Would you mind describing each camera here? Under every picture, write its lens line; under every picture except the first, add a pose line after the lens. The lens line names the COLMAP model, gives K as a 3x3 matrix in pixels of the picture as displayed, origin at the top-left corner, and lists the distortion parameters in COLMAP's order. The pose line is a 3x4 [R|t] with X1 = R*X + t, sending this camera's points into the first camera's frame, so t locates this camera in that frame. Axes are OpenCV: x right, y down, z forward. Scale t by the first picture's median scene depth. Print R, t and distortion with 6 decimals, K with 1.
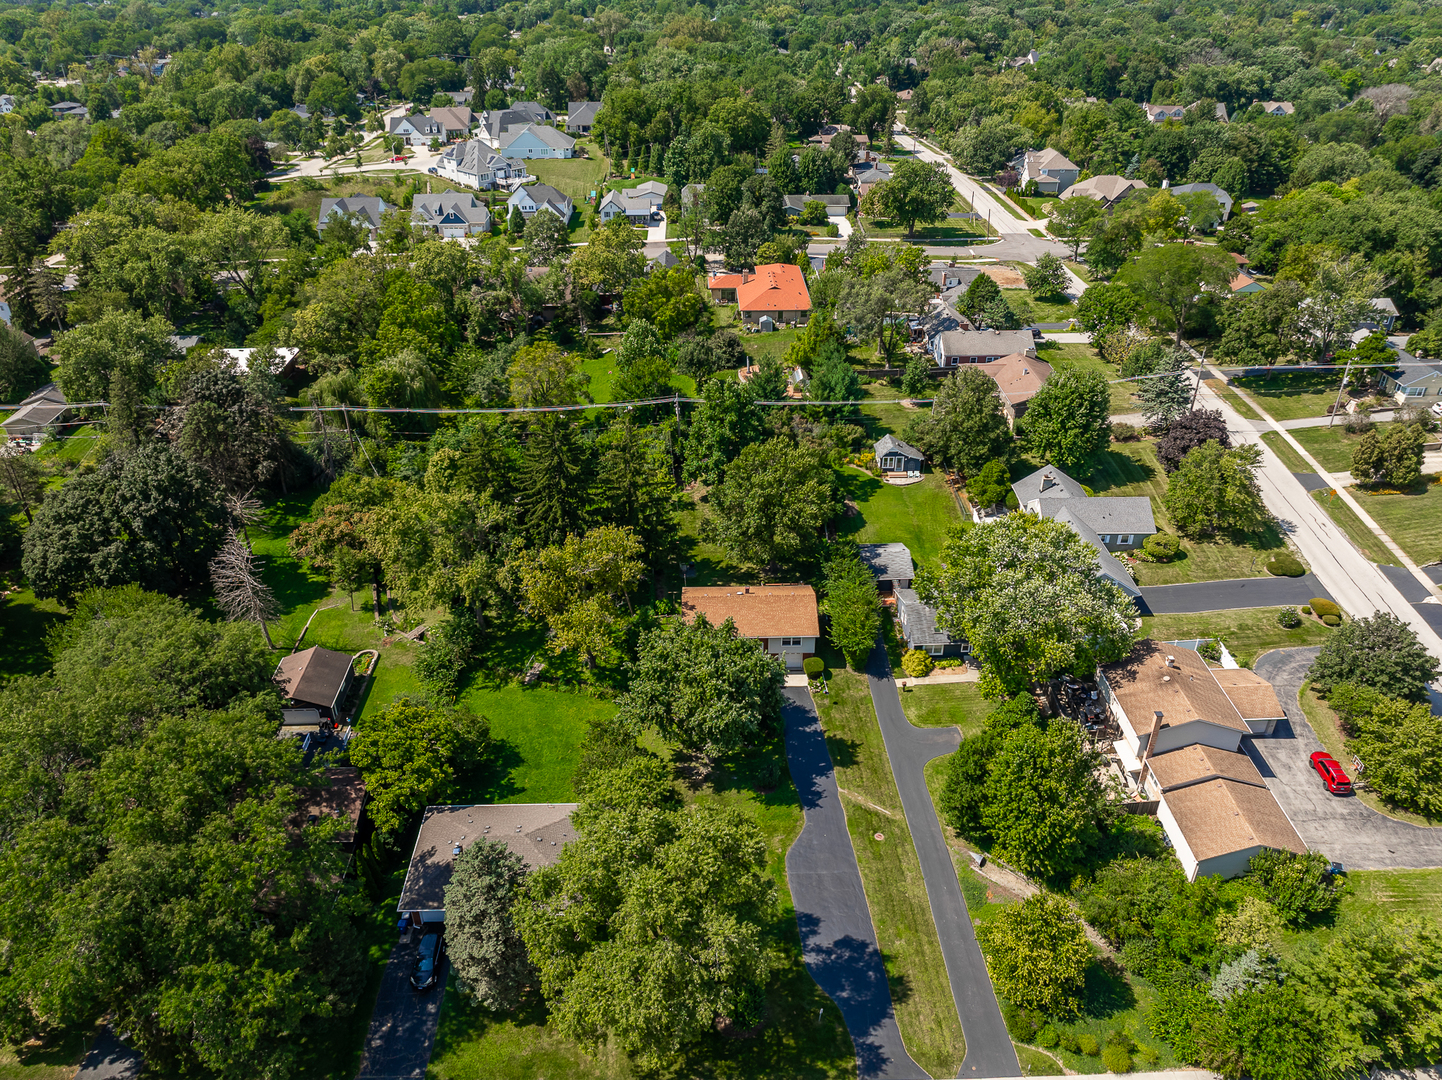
lens RADIAL K [[1030.2, 0, 721.0], [0, 1030.2, 540.0], [0, 0, 1]] dist [-0.024906, -0.028161]
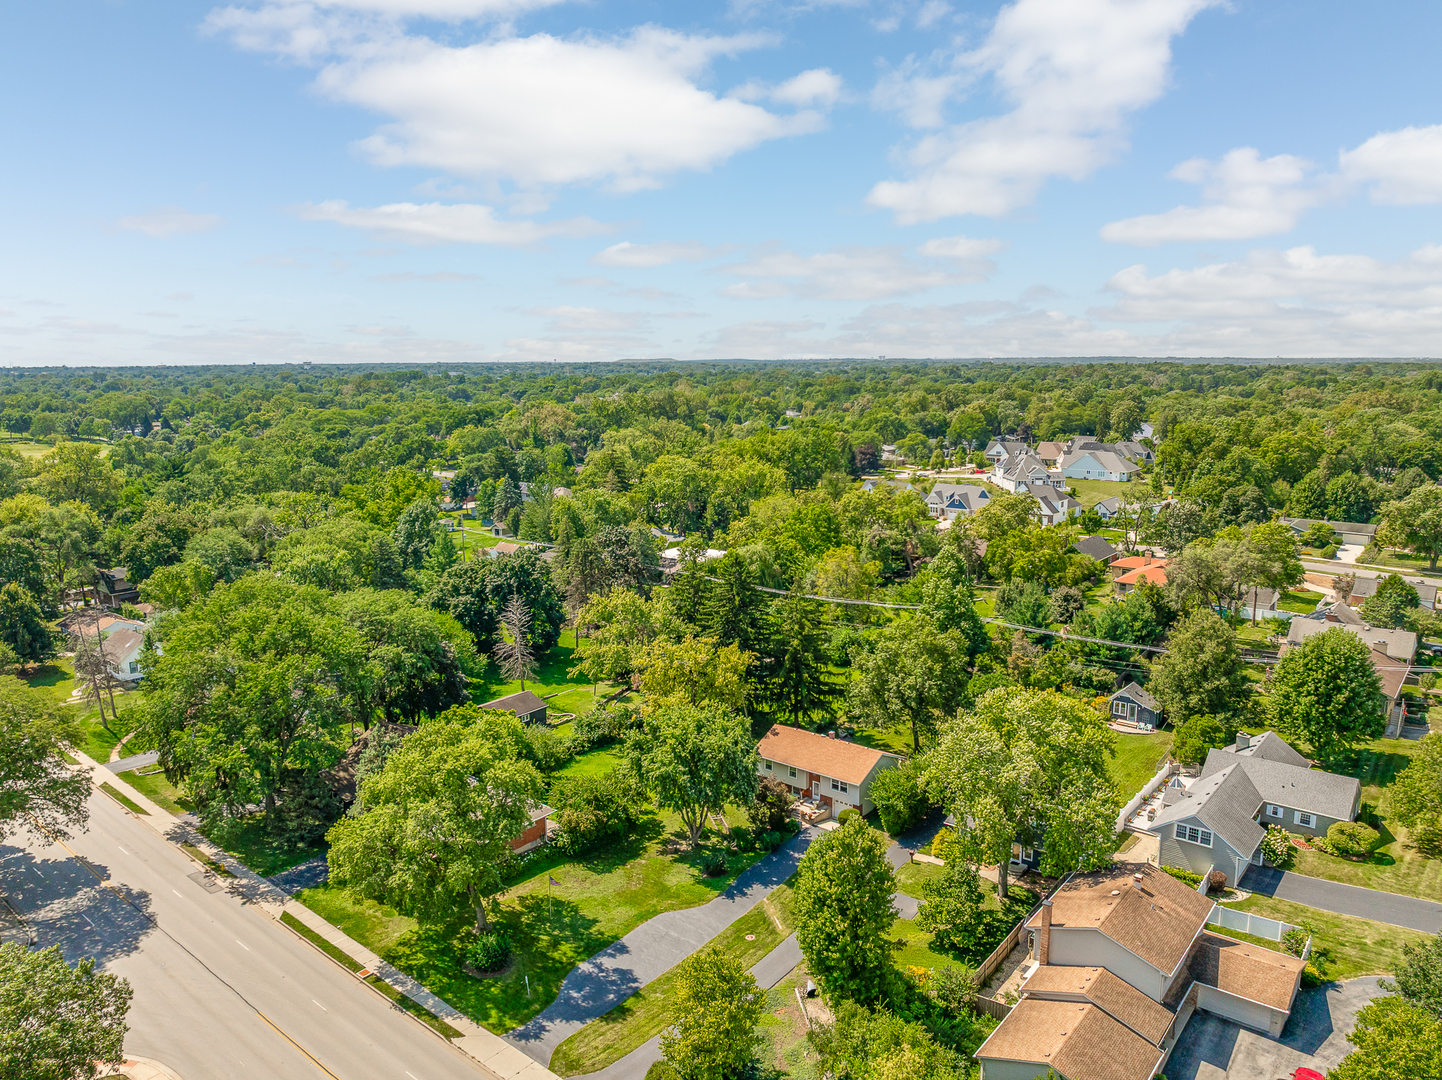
lens RADIAL K [[1030.2, 0, 721.0], [0, 1030.2, 540.0], [0, 0, 1]] dist [-0.024906, -0.028161]
pose [[0.761986, 0.111476, -0.637926, 0.454848], [-0.325552, 0.917490, -0.228534, 0.110739], [0.559815, 0.381818, 0.735406, 0.072403]]
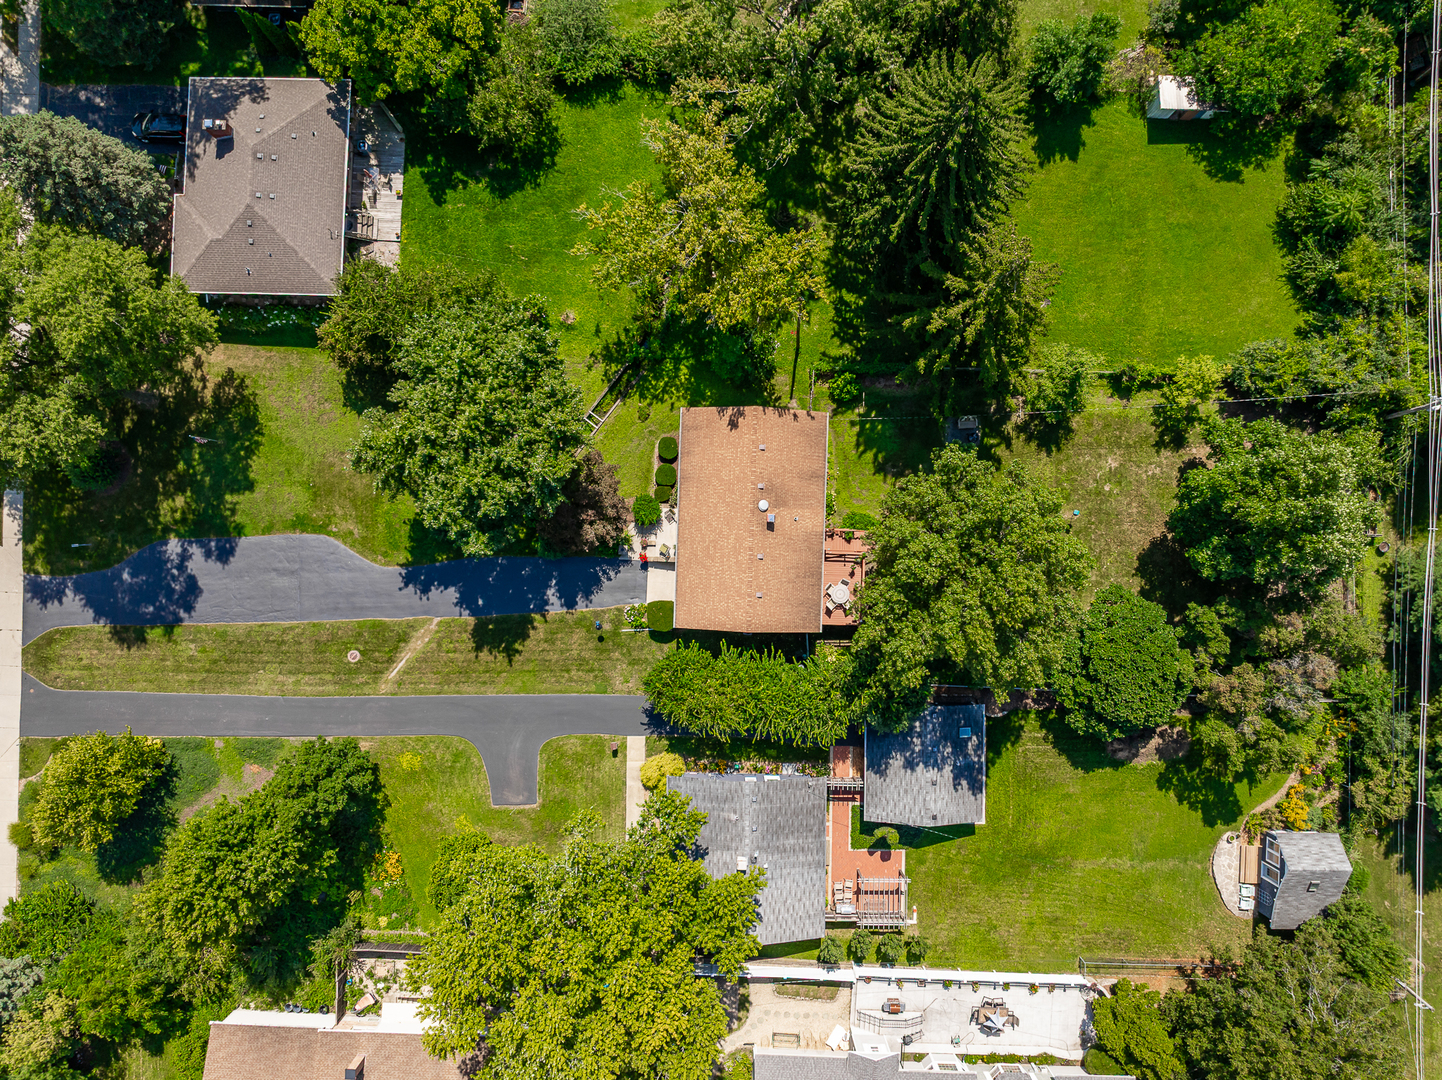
lens RADIAL K [[1030.2, 0, 721.0], [0, 1030.2, 540.0], [0, 0, 1]] dist [-0.024906, -0.028161]
pose [[-0.054284, 0.998419, -0.014595, 0.037994], [-0.517124, -0.015606, 0.855768, -0.343606], [0.854187, 0.054002, 0.517154, 0.524287]]
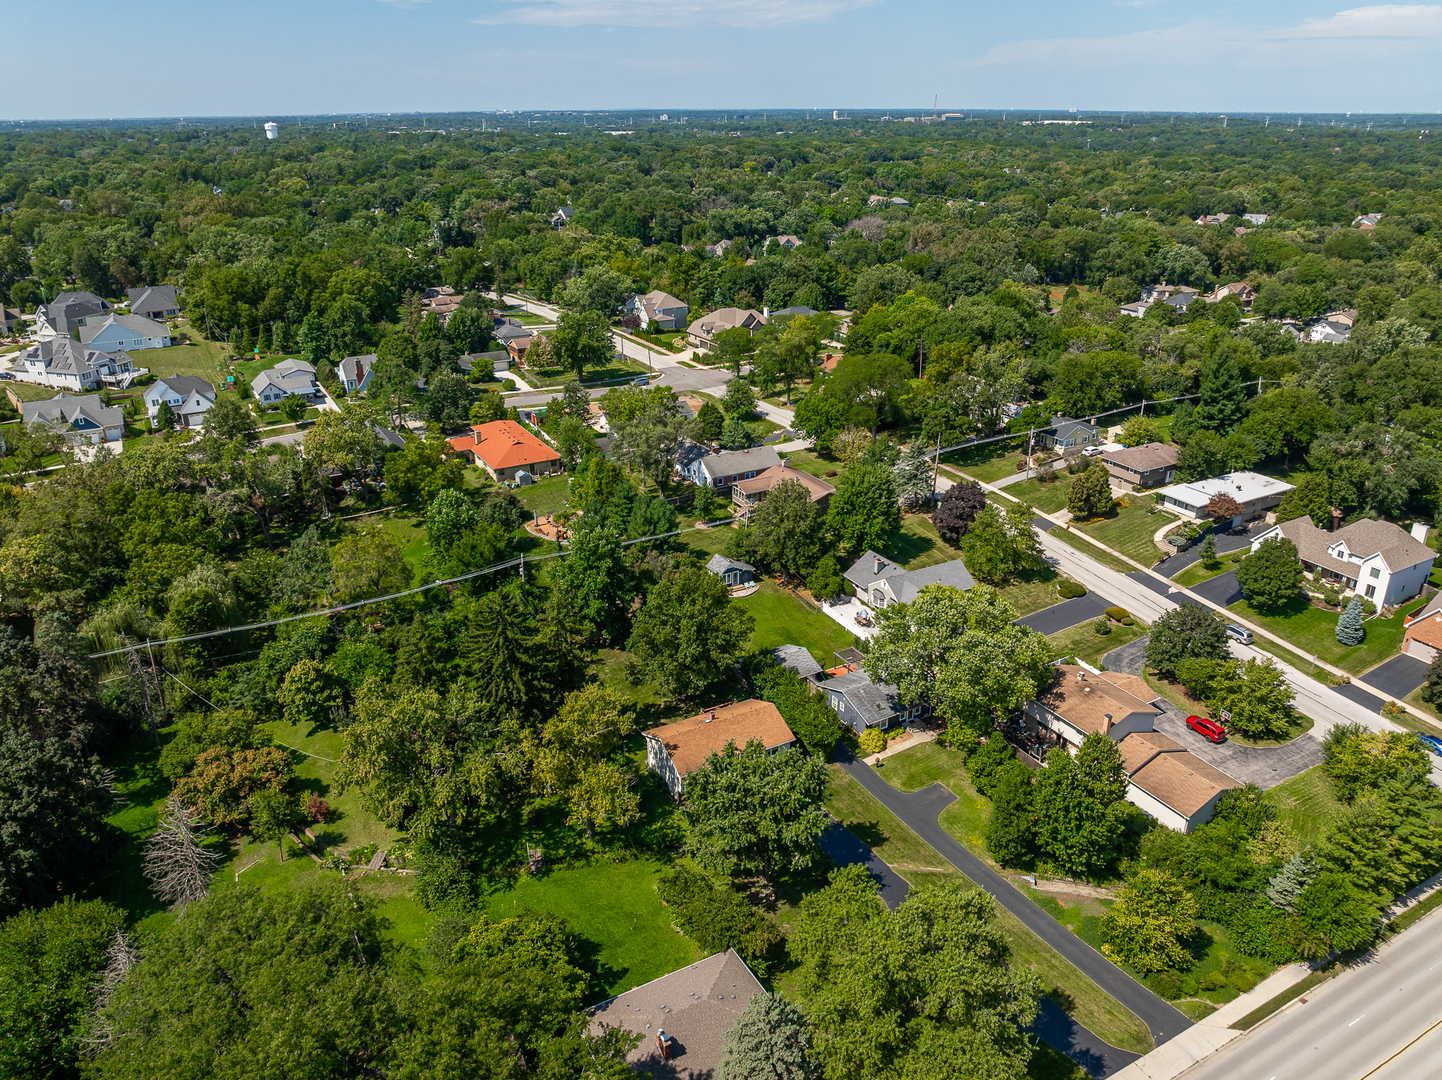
lens RADIAL K [[1030.2, 0, 721.0], [0, 1030.2, 540.0], [0, 0, 1]] dist [-0.024906, -0.028161]
pose [[0.883002, -0.183366, 0.432069, -0.299366], [0.239627, 0.967641, -0.079058, -0.030977], [-0.403591, 0.173343, 0.898369, 0.026872]]
